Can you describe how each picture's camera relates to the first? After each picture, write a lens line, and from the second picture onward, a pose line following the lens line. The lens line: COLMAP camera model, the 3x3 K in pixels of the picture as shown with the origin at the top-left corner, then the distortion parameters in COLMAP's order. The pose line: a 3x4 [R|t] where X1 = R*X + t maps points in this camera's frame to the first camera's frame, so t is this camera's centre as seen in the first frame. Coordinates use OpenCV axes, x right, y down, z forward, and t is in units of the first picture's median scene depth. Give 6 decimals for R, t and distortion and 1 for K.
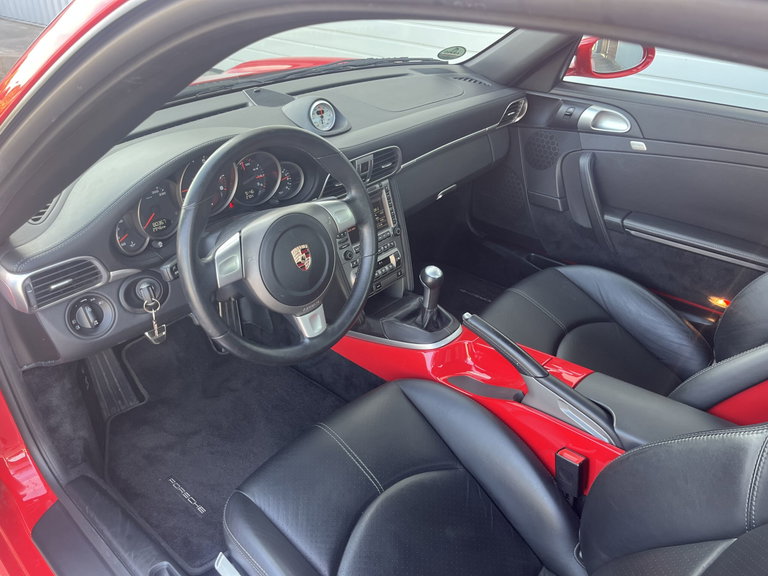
lens RADIAL K [[588.4, 0, 381.3], [0, 588.4, 289.4], [0, 0, 1]] dist [0.032946, -0.049521]
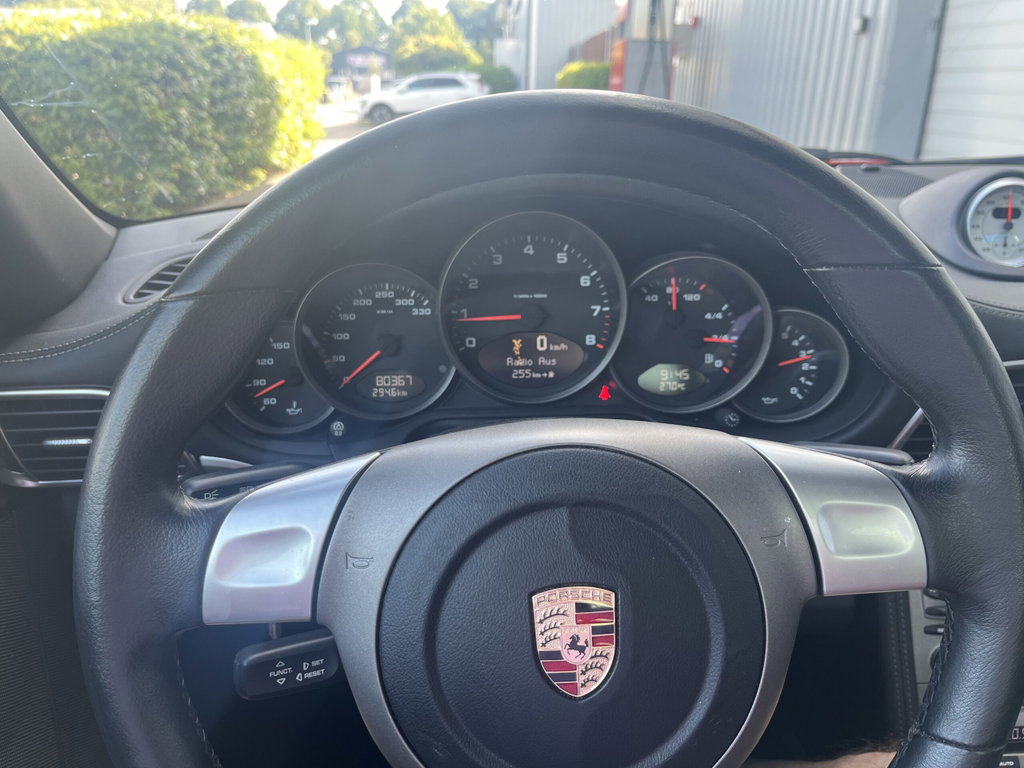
lens RADIAL K [[784.6, 0, 520.5], [0, 784.6, 384.8], [0, 0, 1]] dist [0.032946, -0.049521]
pose [[0.696062, 0.237525, -0.677554, 0.030143], [-0.361053, 0.931489, -0.044371, -0.097825], [0.620595, 0.275518, 0.734134, 0.562726]]
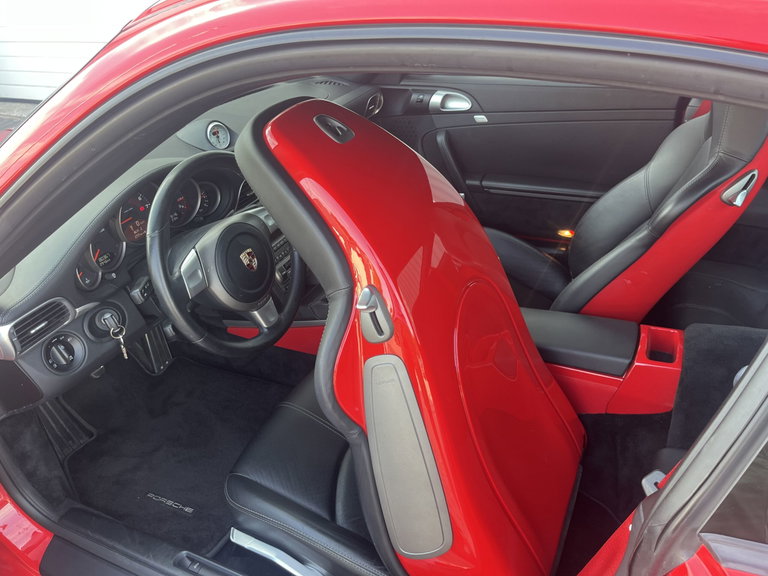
lens RADIAL K [[588.4, 0, 383.8], [0, 588.4, 285.8], [0, 0, 1]] dist [0.032946, -0.049521]
pose [[0.950688, -0.214073, 0.224422, -0.119000], [0.212743, 0.976636, 0.030384, 0.012940], [-0.225683, 0.018859, 0.974018, -0.148280]]
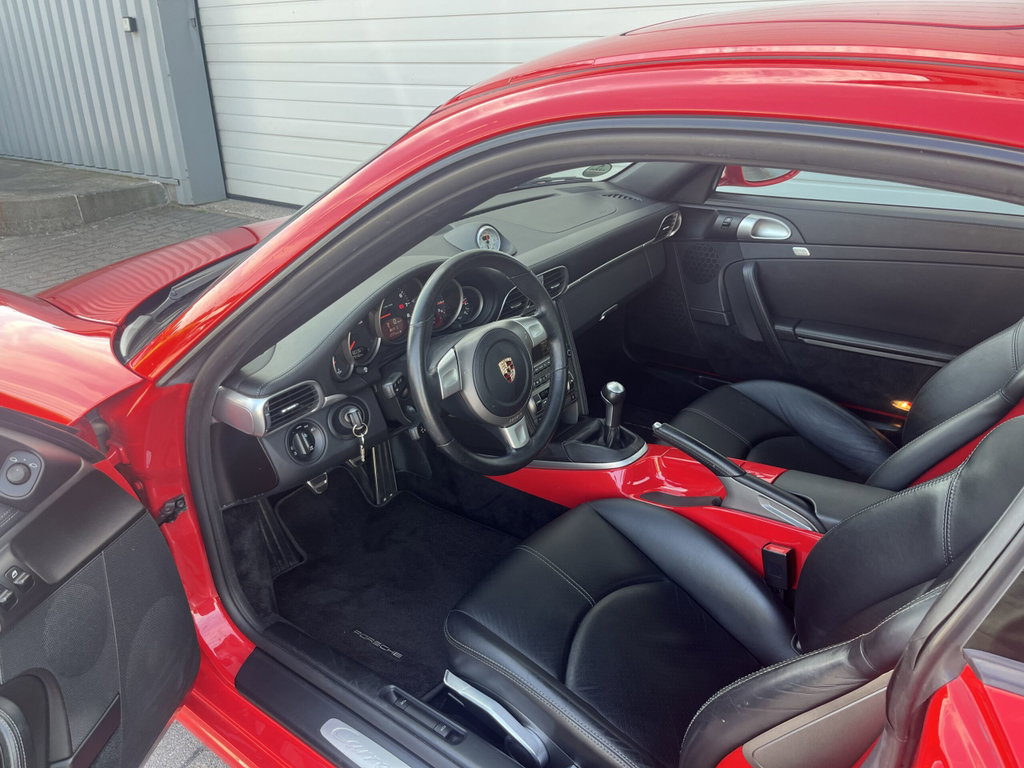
lens RADIAL K [[784.6, 0, 511.8], [0, 784.6, 392.0], [0, 0, 1]] dist [0.032946, -0.049521]
pose [[0.995606, -0.075068, 0.055975, -0.161021], [0.080408, 0.991714, -0.100186, 0.097237], [-0.047990, 0.104247, 0.993393, -0.298667]]
